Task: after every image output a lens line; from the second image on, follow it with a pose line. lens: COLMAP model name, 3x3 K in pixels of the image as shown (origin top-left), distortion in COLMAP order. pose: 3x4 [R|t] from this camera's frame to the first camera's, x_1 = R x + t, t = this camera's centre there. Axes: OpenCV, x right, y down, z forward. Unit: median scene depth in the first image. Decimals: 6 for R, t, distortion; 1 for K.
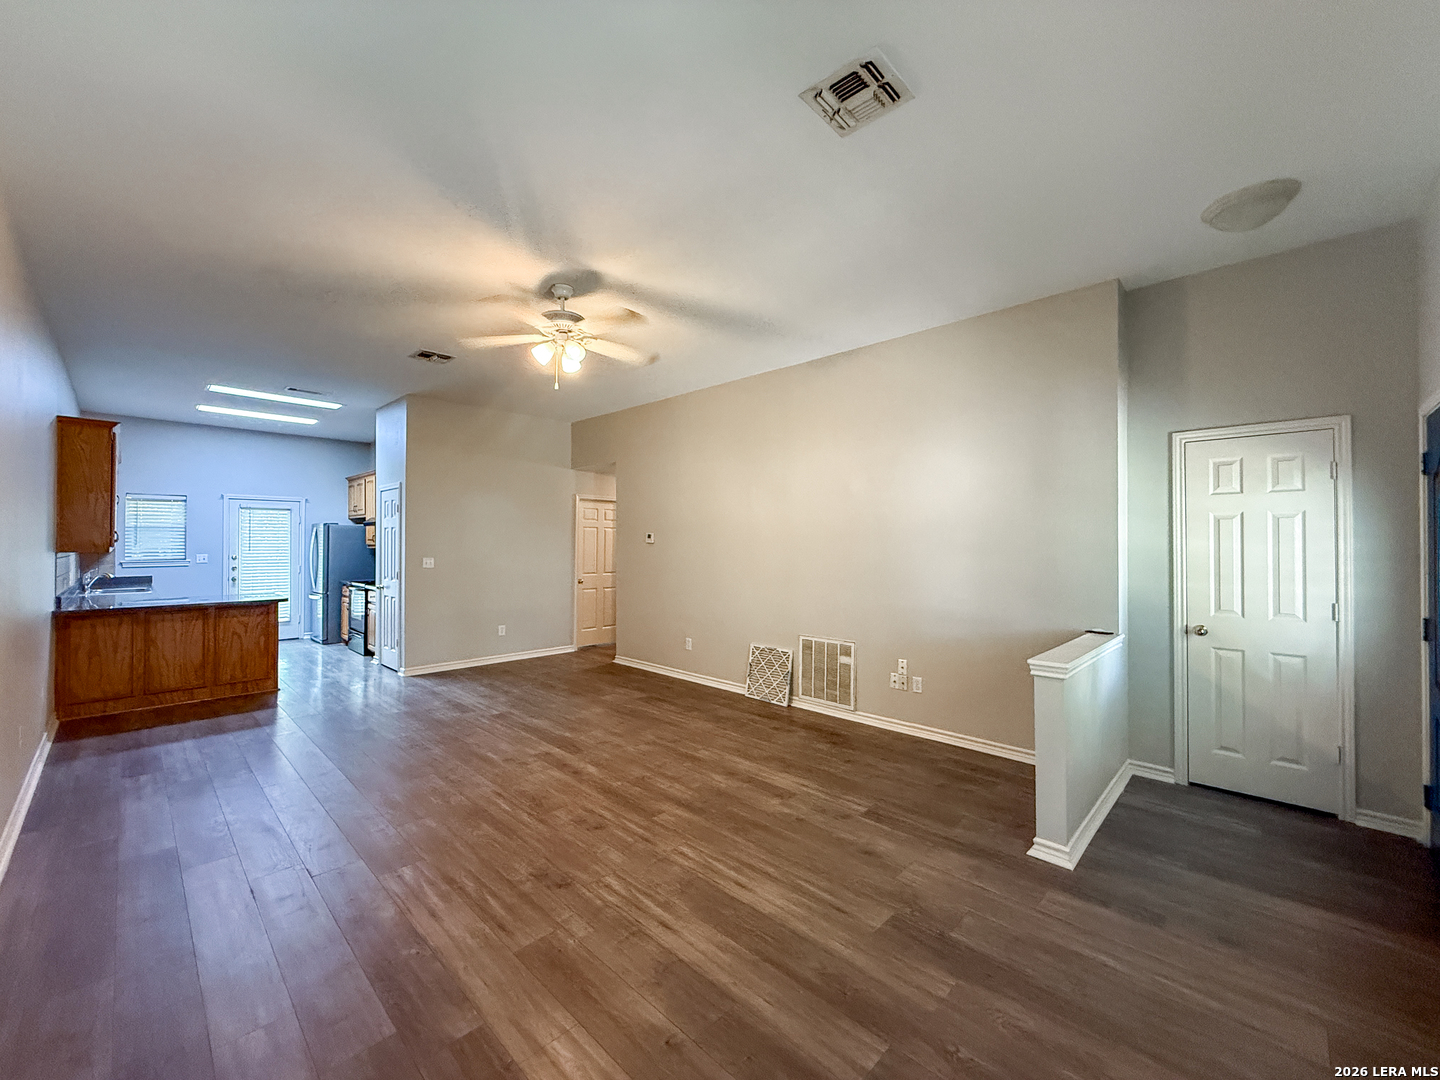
lens RADIAL K [[574.9, 0, 729.5], [0, 574.9, 543.3], [0, 0, 1]] dist [-0.008162, -0.000463]
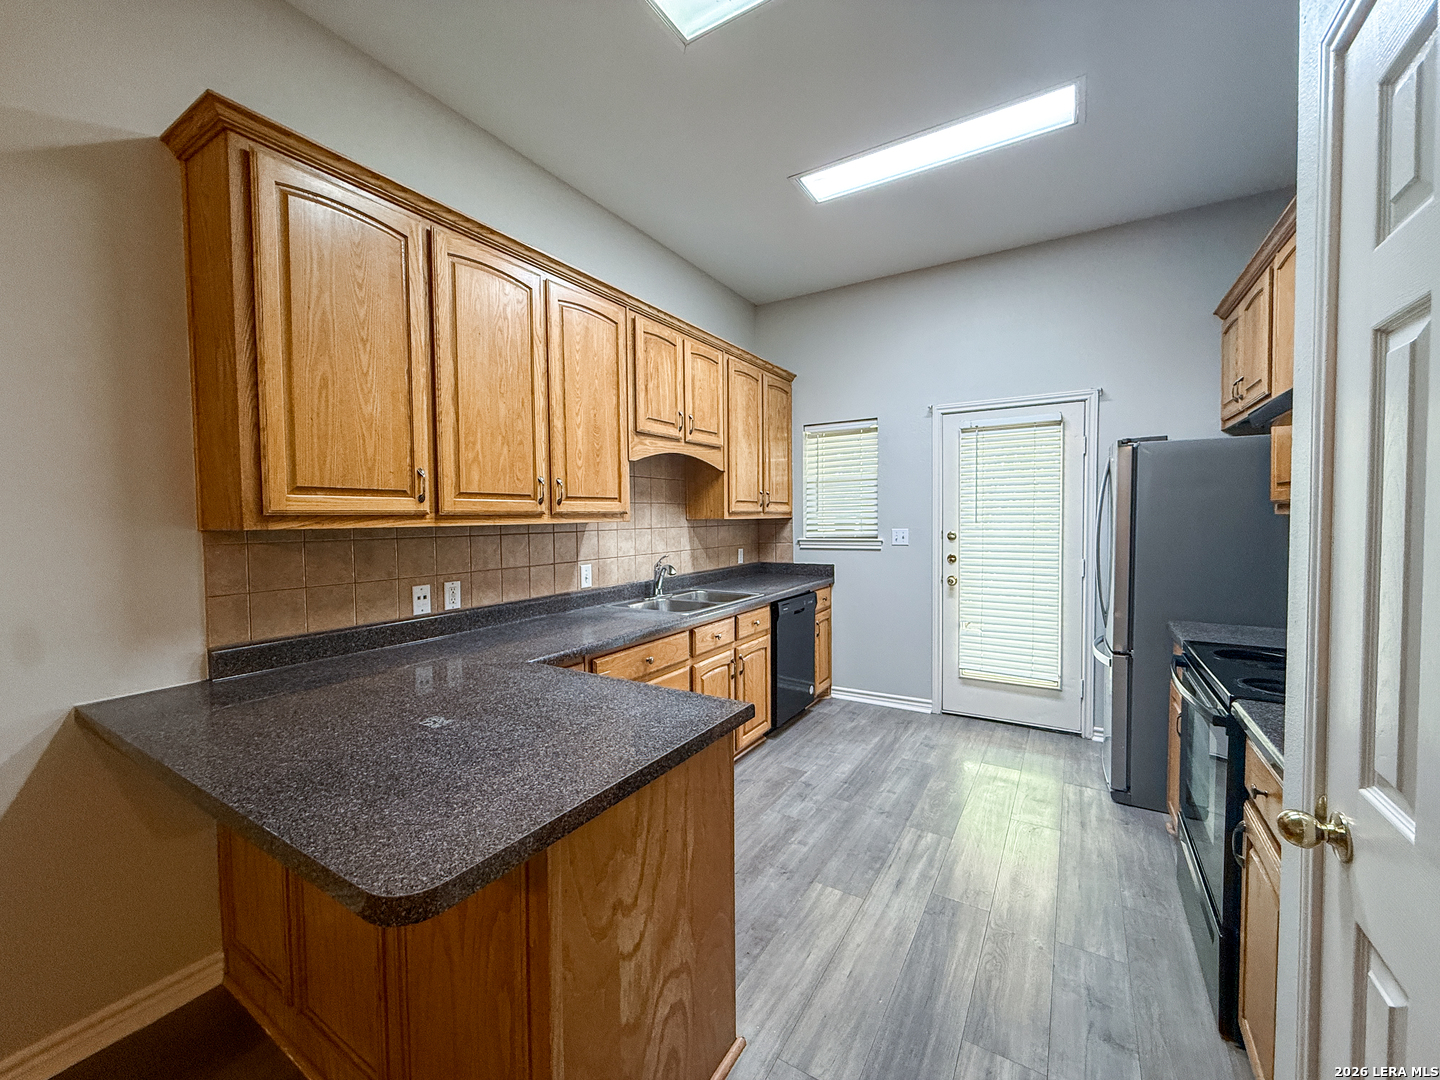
lens RADIAL K [[574.9, 0, 713.1], [0, 574.9, 534.0], [0, 0, 1]] dist [-0.008162, -0.000463]
pose [[0.189999, 0.028067, -0.981383, -0.433259], [0.013350, 0.999425, 0.031167, 0.005741], [0.981694, -0.019023, 0.189515, 0.713004]]
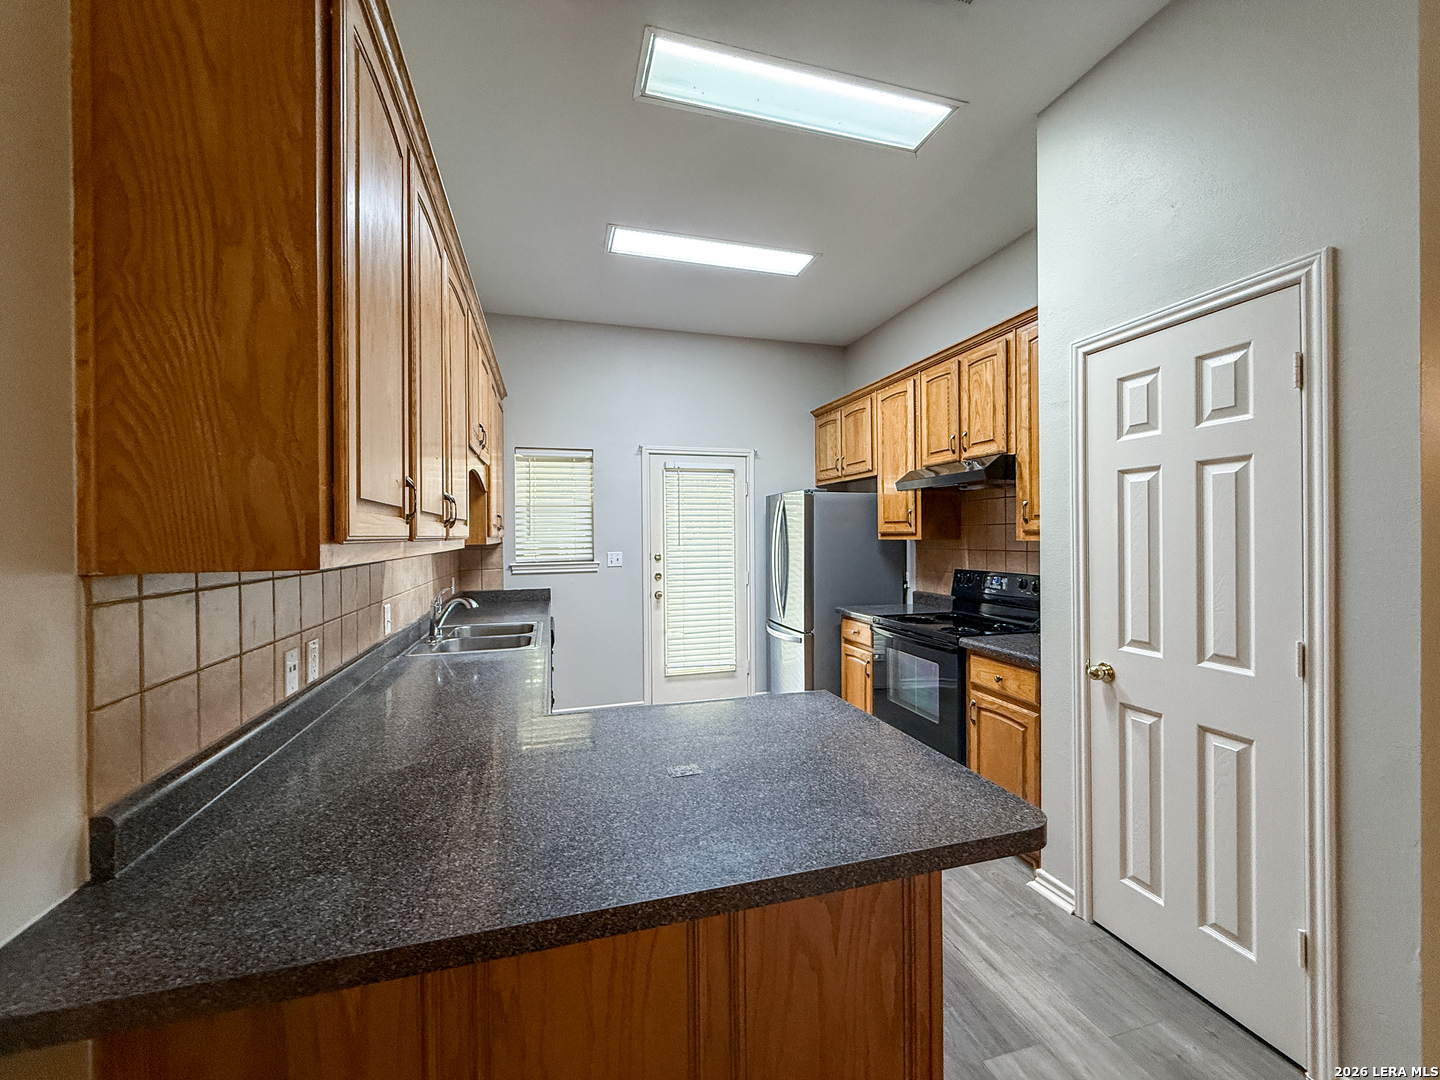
lens RADIAL K [[574.9, 0, 715.9], [0, 574.9, 530.8], [0, 0, 1]] dist [-0.008162, -0.000463]
pose [[0.860791, -0.010064, -0.508859, -0.527080], [0.008078, 0.999949, -0.006111, 0.002853], [0.508894, 0.001150, 0.860828, 0.538521]]
